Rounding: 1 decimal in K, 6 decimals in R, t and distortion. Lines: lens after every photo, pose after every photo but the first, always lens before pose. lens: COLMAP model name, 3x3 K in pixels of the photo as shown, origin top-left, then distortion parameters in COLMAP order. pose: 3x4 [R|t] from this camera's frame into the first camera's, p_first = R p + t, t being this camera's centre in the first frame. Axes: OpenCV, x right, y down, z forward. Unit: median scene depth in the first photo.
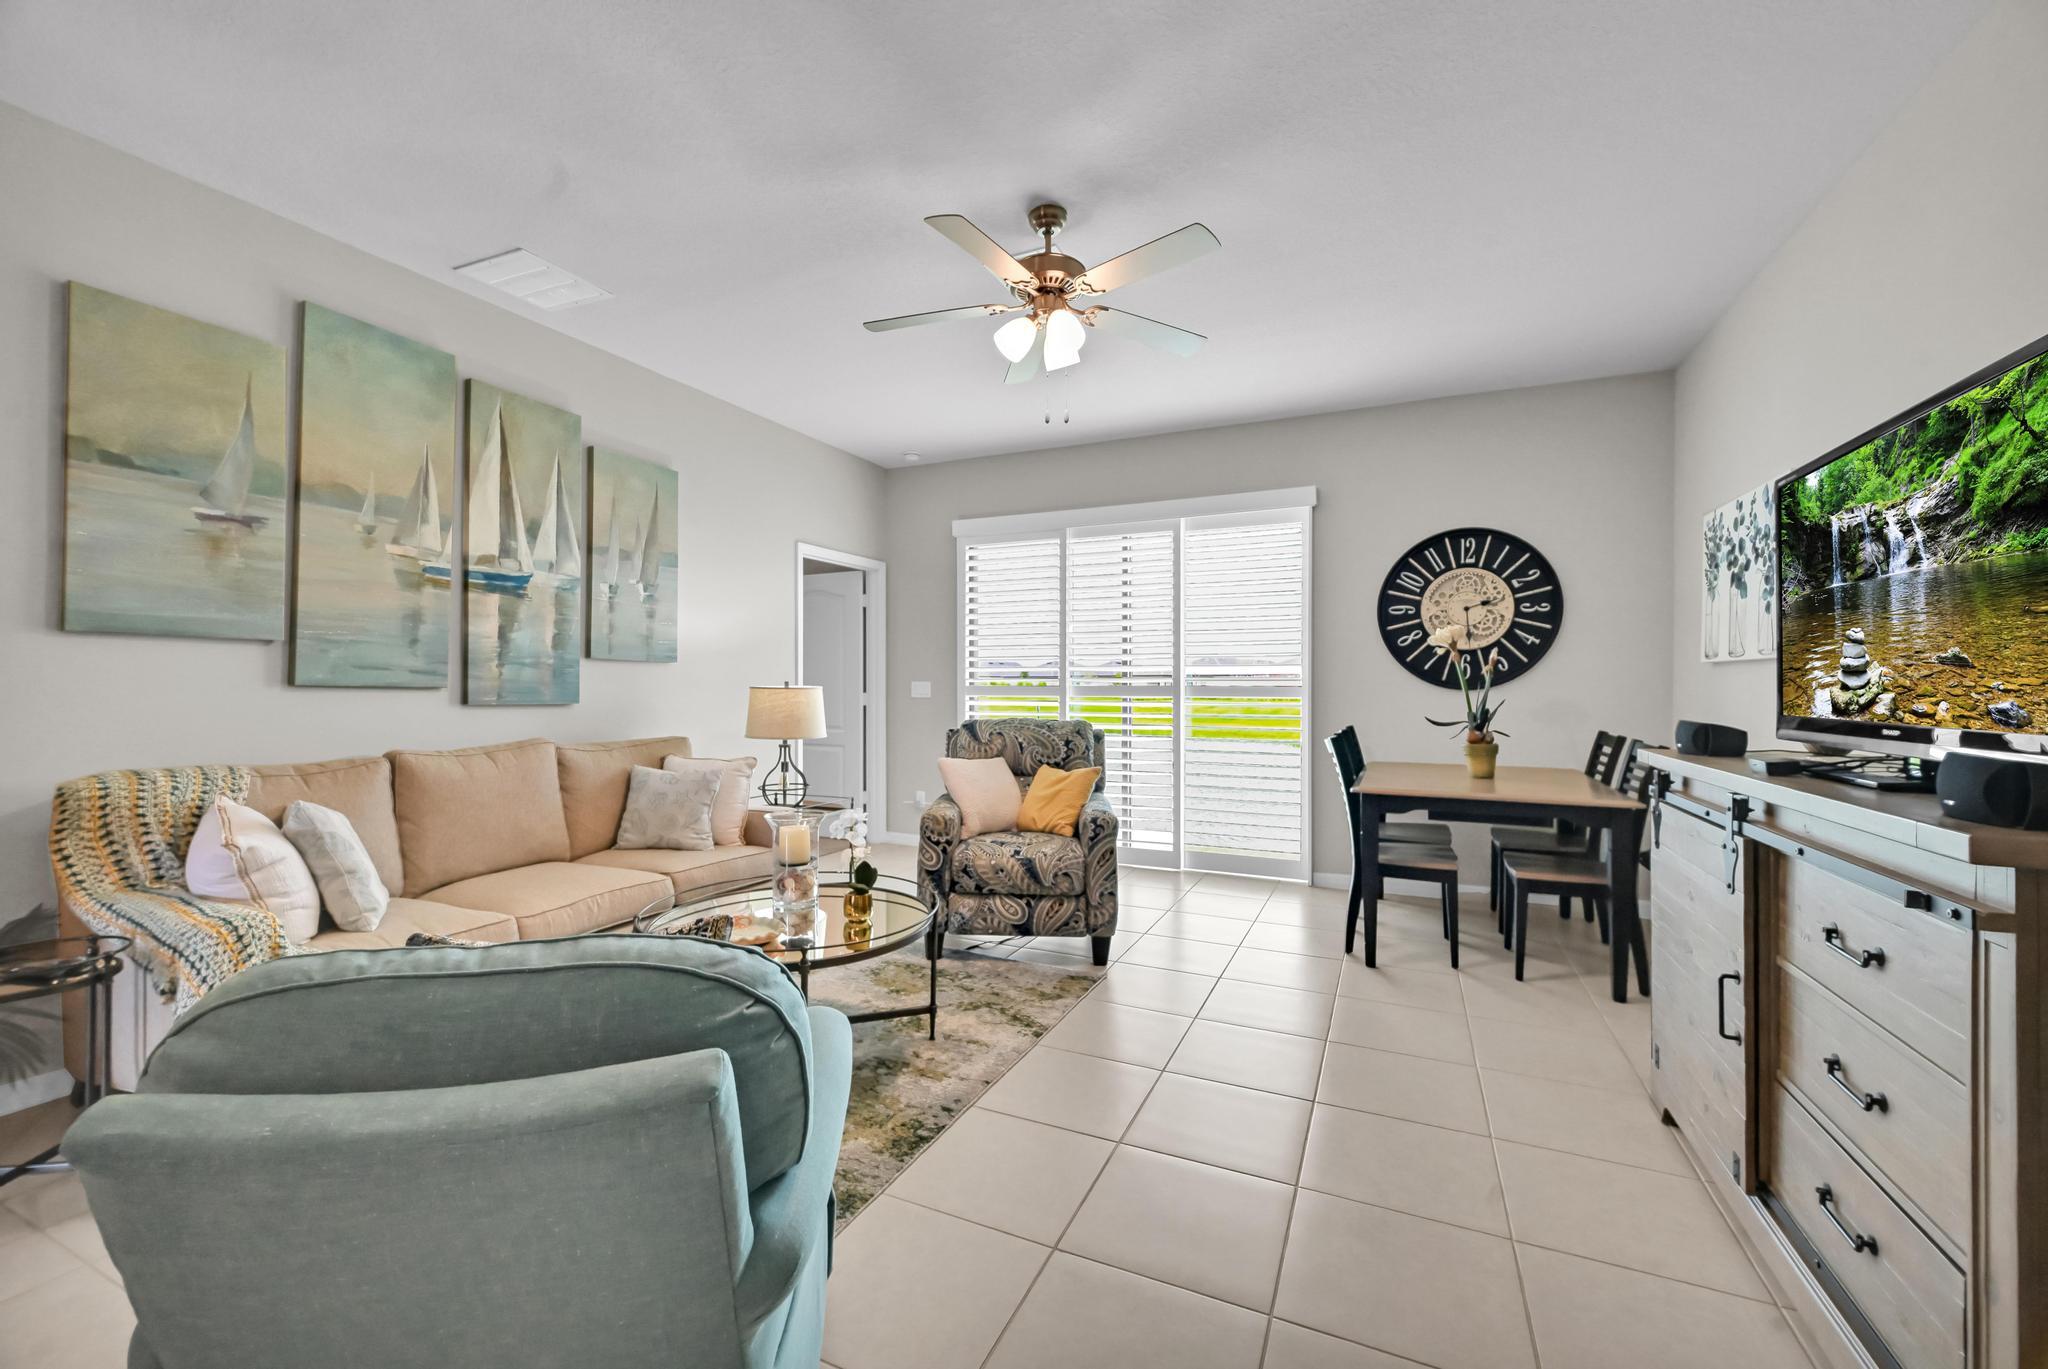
lens RADIAL K [[822.1, 0, 1014.1], [0, 822.1, 688.5], [0, 0, 1]] dist [-0.009619, 0.001543]
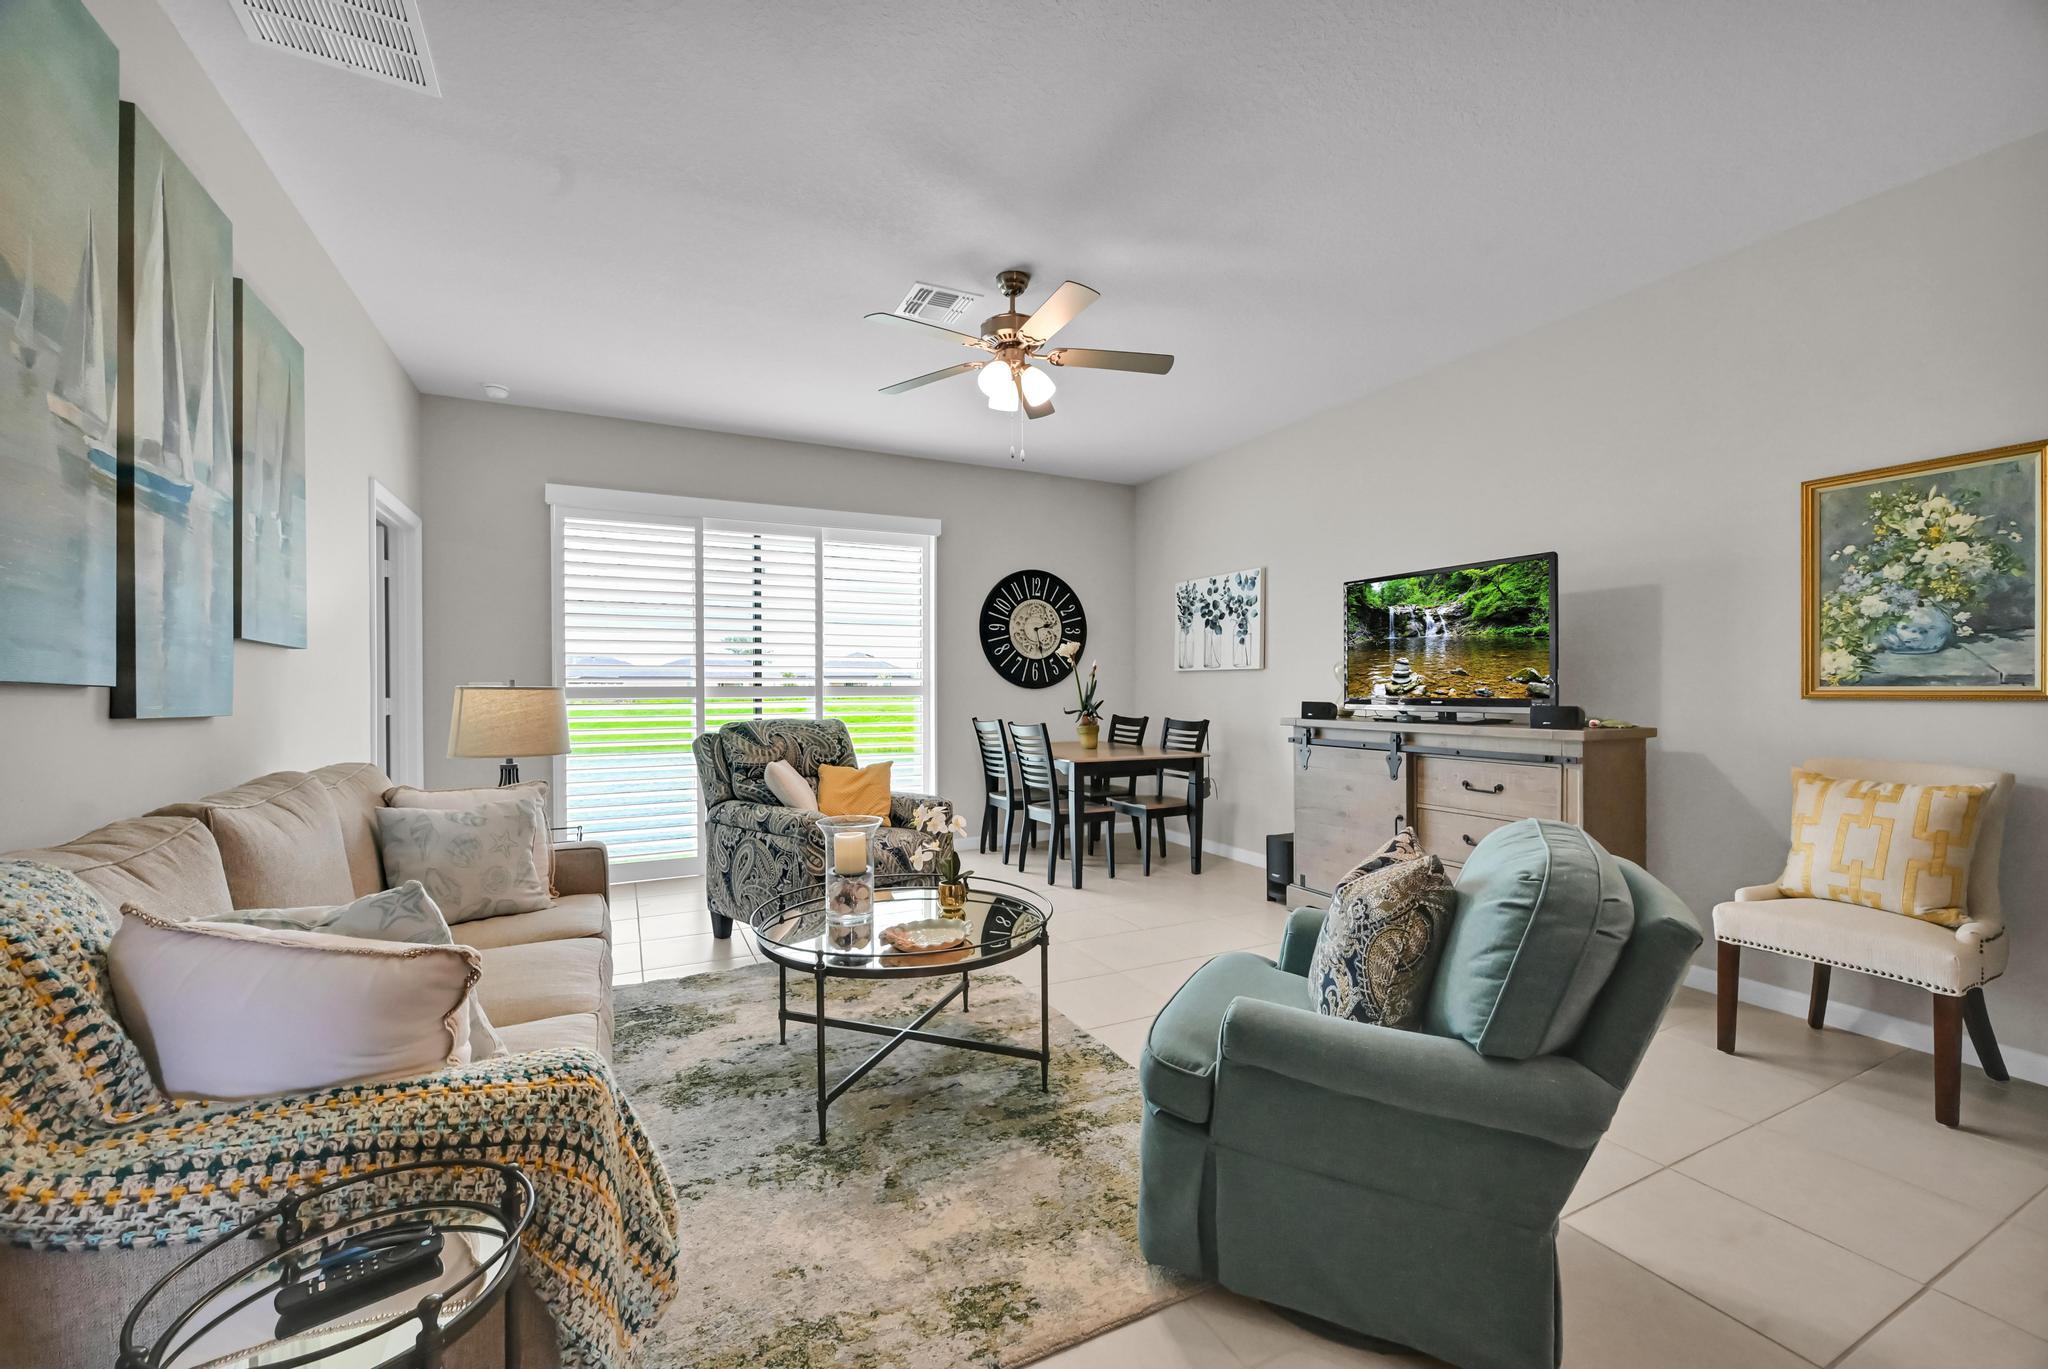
lens RADIAL K [[822.1, 0, 1037.8], [0, 822.1, 688.0], [0, 0, 1]] dist [-0.009619, 0.001543]
pose [[0.611118, -0.001921, 0.791537, -0.606396], [0.005679, 0.999982, -0.001958, 0.003950], [-0.791519, 0.005692, 0.611118, 0.177708]]
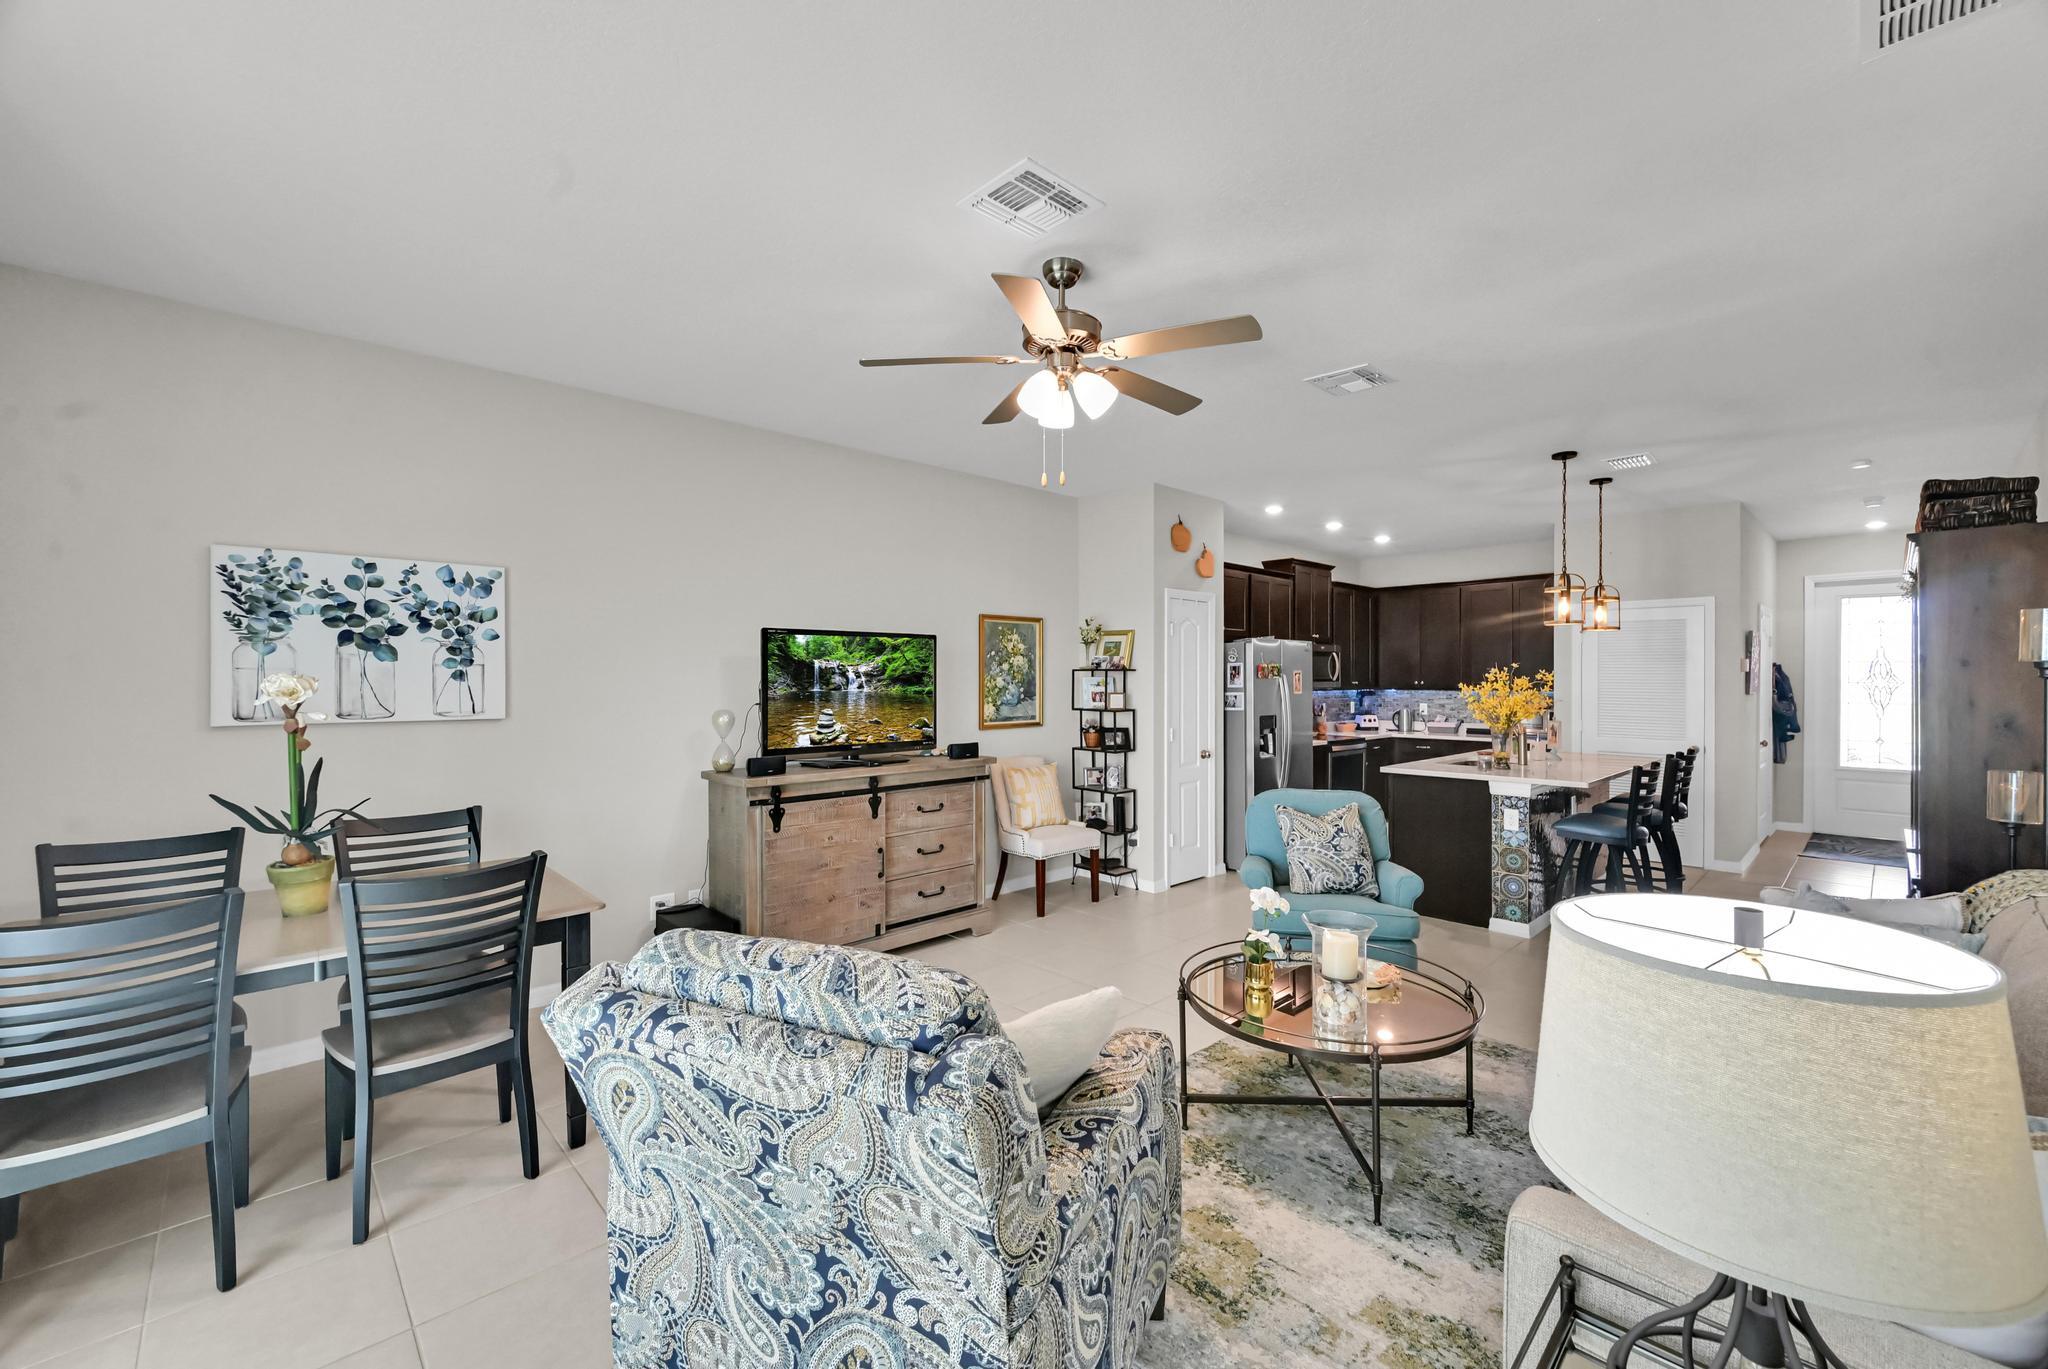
lens RADIAL K [[822.1, 0, 1030.7], [0, 822.1, 683.1], [0, 0, 1]] dist [-0.009619, 0.001543]
pose [[-0.930369, -0.001993, 0.366619, -0.192075], [0.000987, 0.999968, 0.007942, -0.073276], [-0.366623, 0.007751, -0.930337, 1.332410]]
